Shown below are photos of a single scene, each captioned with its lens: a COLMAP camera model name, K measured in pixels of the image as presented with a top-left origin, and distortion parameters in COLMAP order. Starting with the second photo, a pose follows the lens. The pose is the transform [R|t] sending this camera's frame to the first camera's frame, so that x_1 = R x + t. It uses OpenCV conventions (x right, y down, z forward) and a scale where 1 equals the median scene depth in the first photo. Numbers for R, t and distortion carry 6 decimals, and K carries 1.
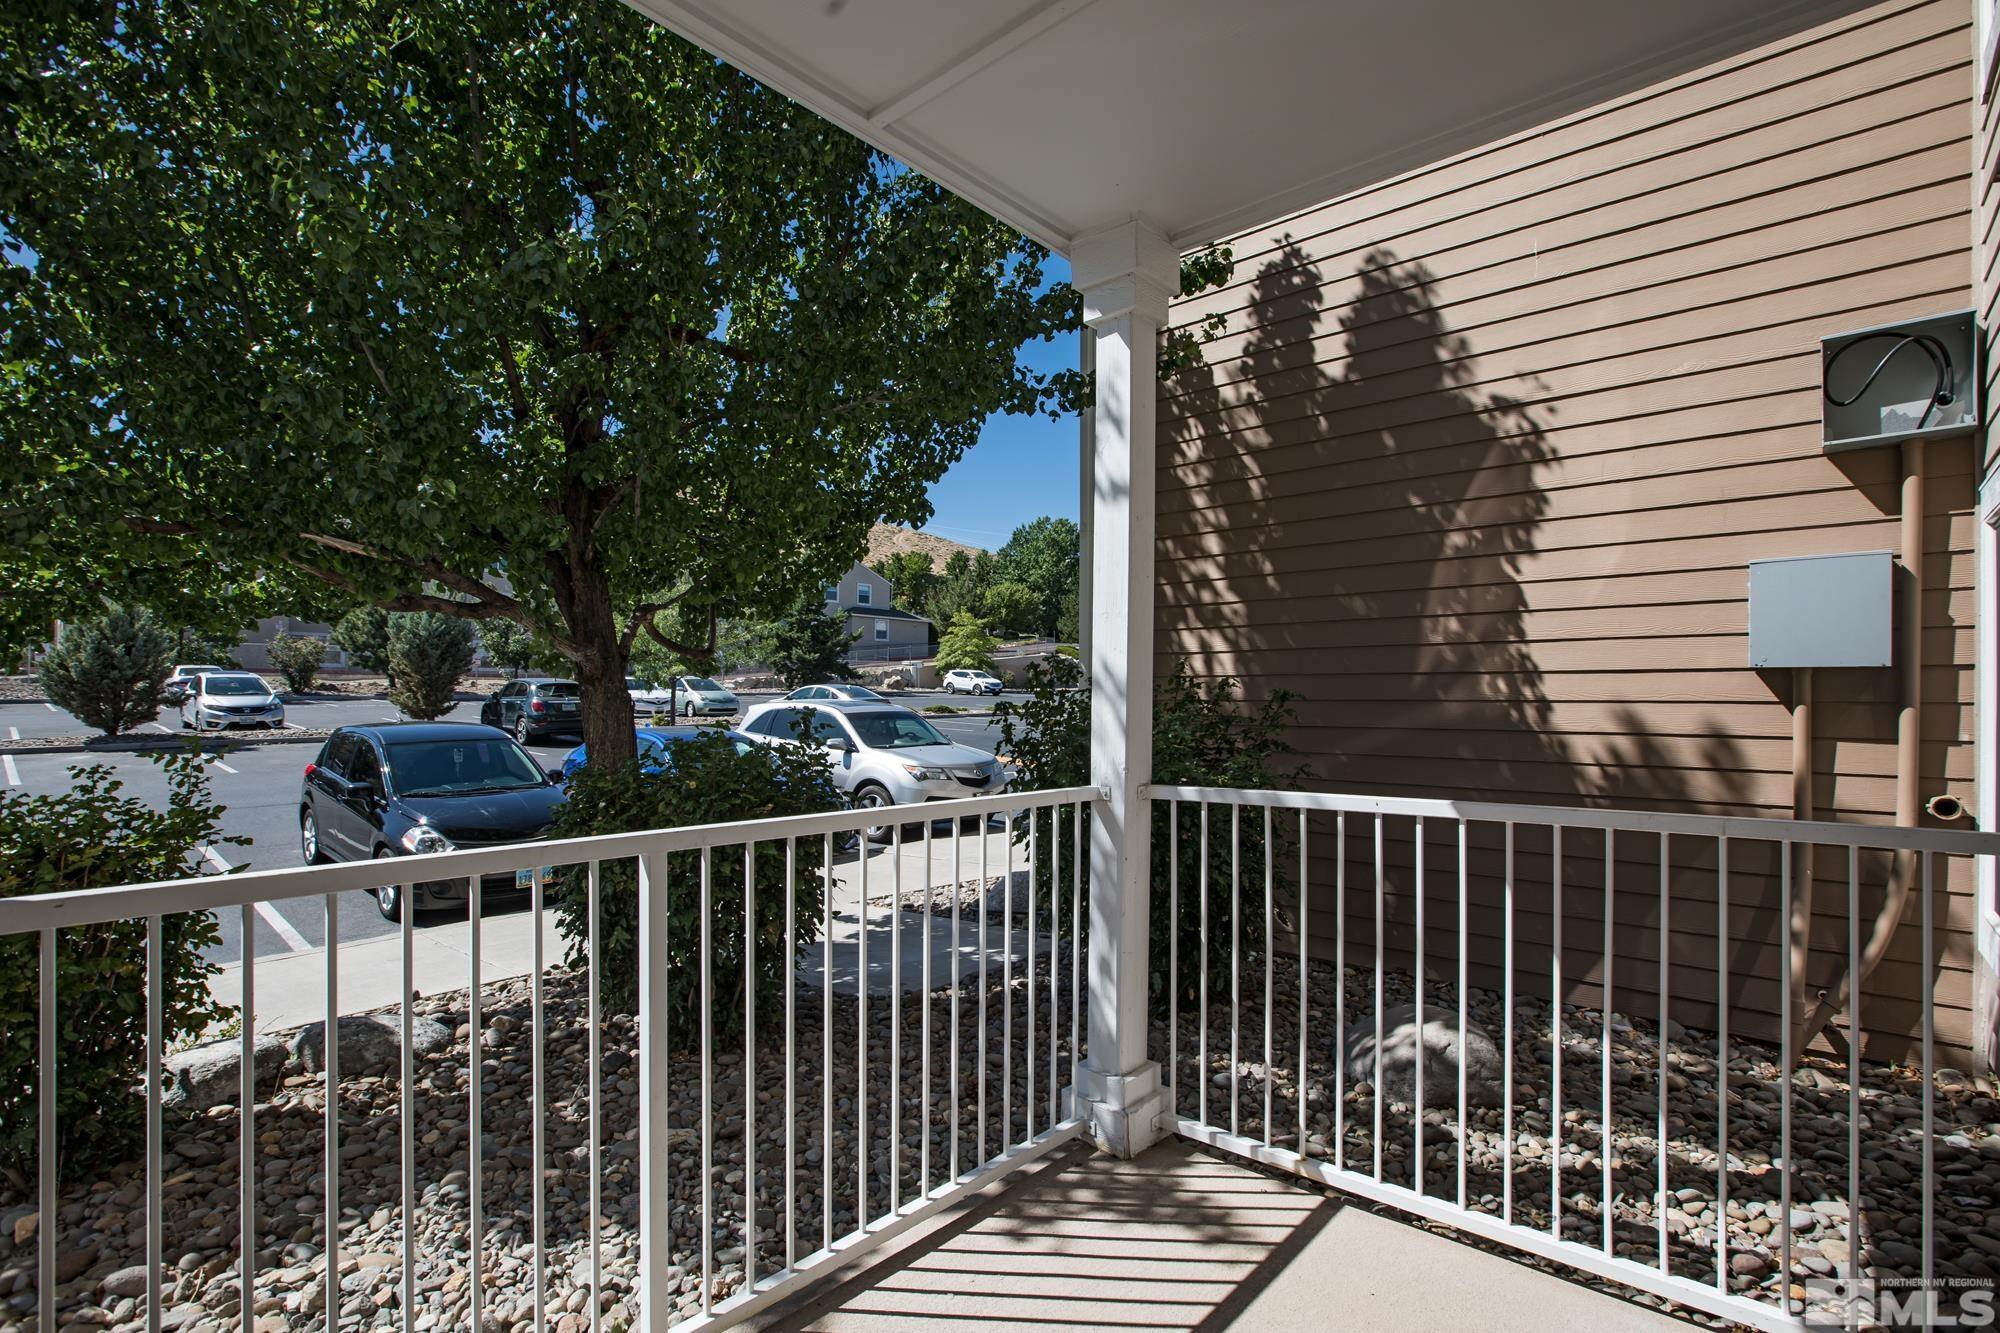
lens RADIAL K [[940.0, 0, 1026.9], [0, 940.0, 664.5], [0, 0, 1]] dist [-0.001629, 0.000659]
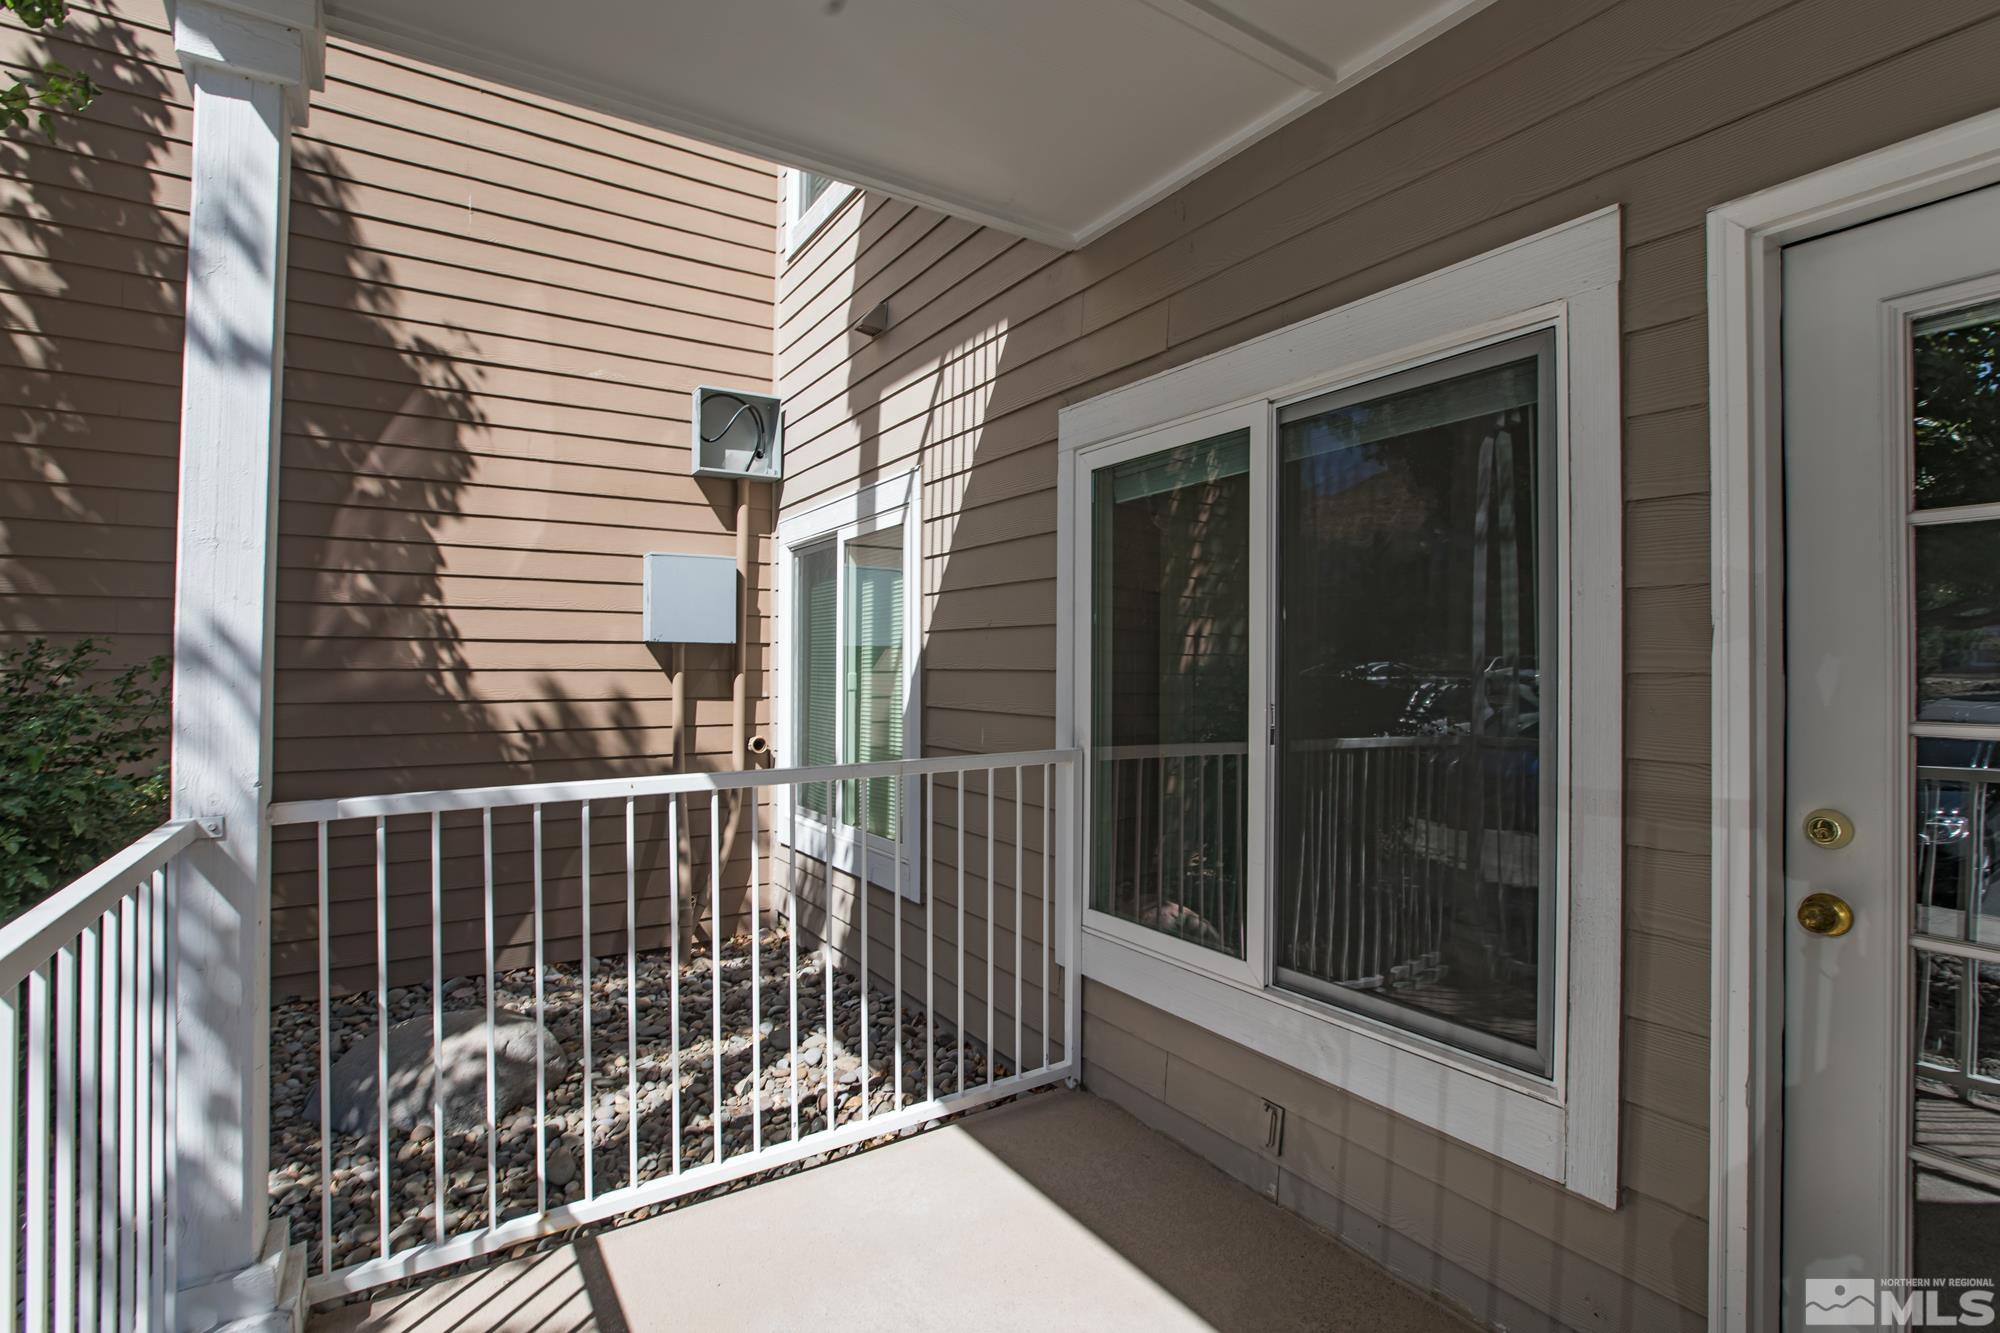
lens RADIAL K [[937.1, 0, 999.4], [0, 937.1, 631.4], [0, 0, 1]] dist [-0.017874, 0.011964]
pose [[0.310240, 0.031294, 0.950143, -0.211746], [-0.035499, 0.999142, -0.021317, 0.000234], [-0.949995, -0.027116, 0.311085, 0.191839]]
